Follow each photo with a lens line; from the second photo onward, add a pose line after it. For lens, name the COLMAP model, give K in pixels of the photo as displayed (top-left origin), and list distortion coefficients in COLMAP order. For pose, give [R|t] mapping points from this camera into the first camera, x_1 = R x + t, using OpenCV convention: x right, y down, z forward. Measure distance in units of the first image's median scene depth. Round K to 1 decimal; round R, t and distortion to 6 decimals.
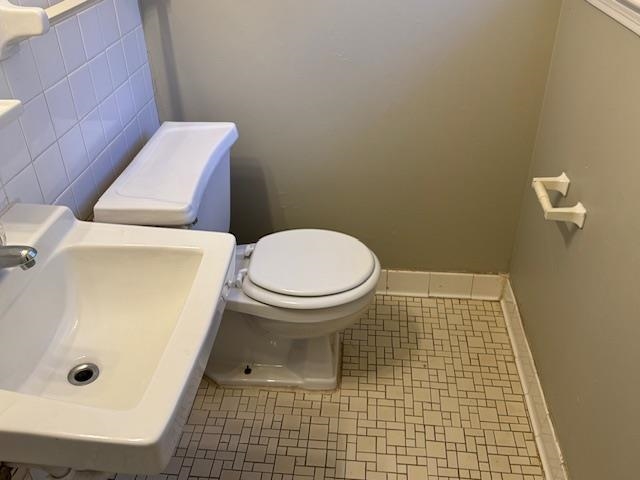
lens RADIAL K [[571.5, 0, 313.2], [0, 571.5, 240.1], [0, 0, 1]] dist [0.047709, -0.073657]
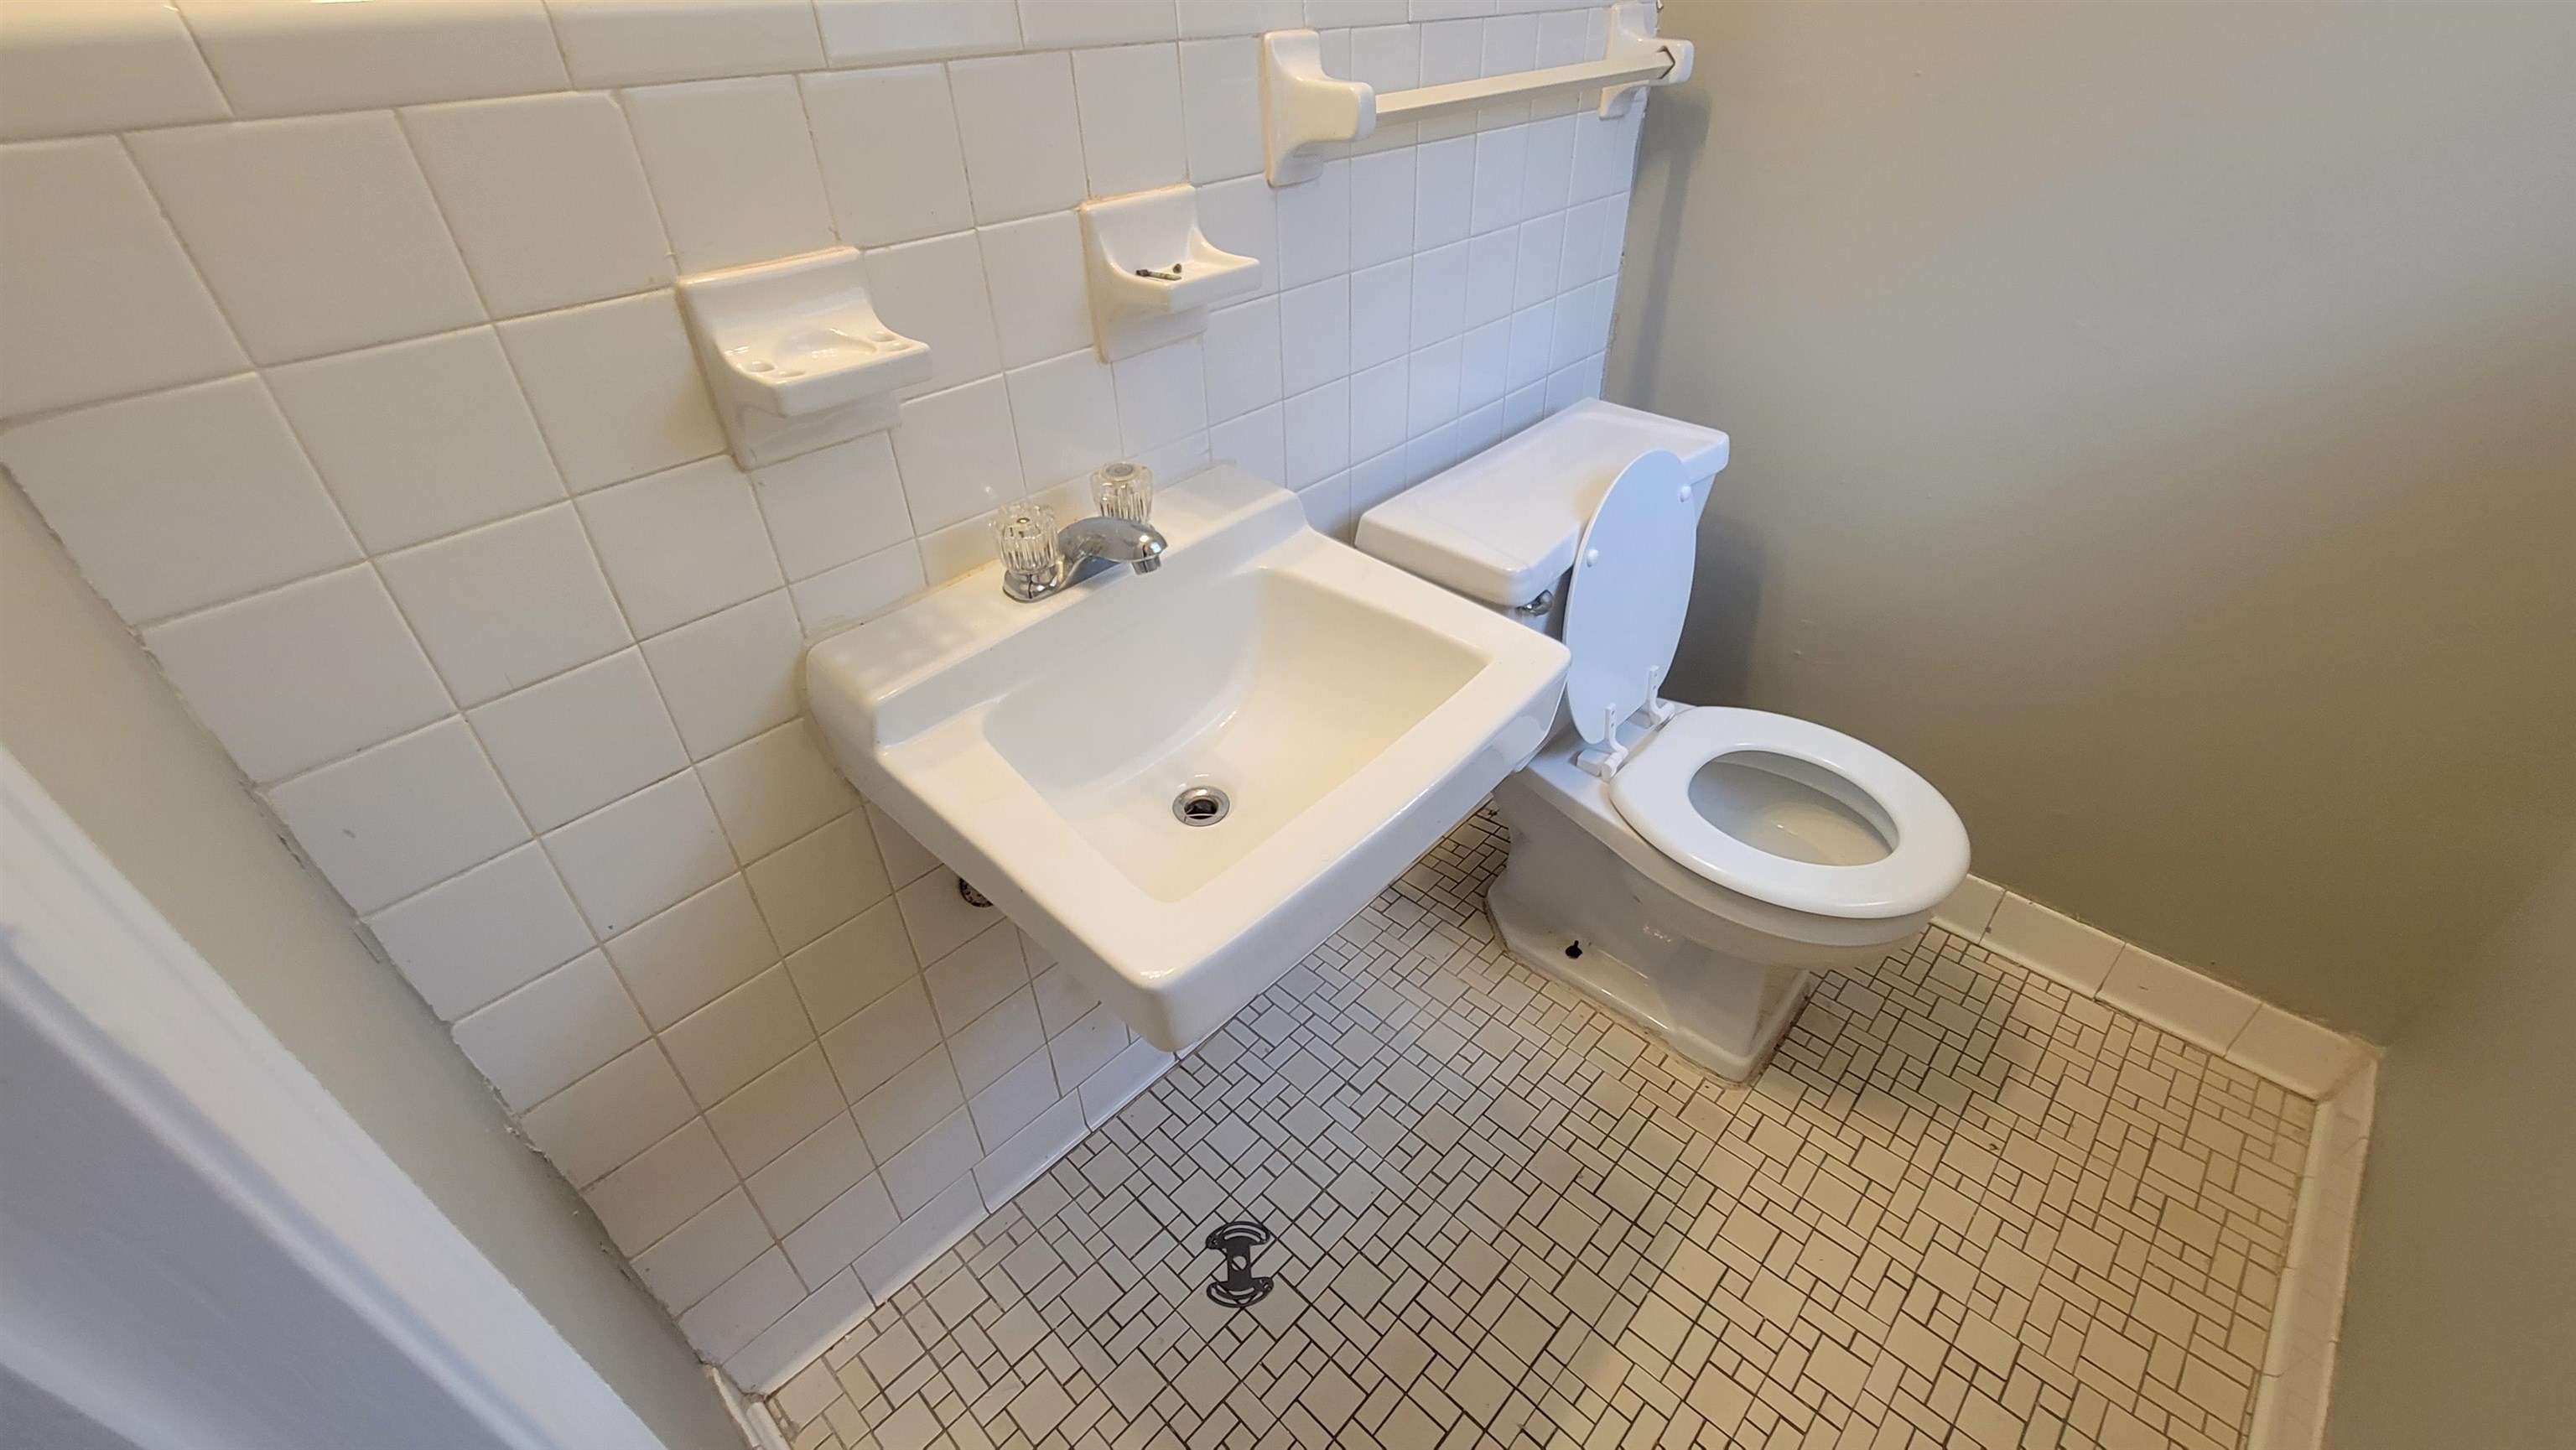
lens RADIAL K [[1057.5, 0, 1307.5], [0, 1057.5, 725.1], [0, 0, 1]] dist [-0.008465, 0.002216]
pose [[0.796109, 0.359546, -0.486761, 0.069477], [-0.329127, 0.932246, 0.150309, -0.007051], [0.507824, 0.040544, 0.860506, 0.125669]]
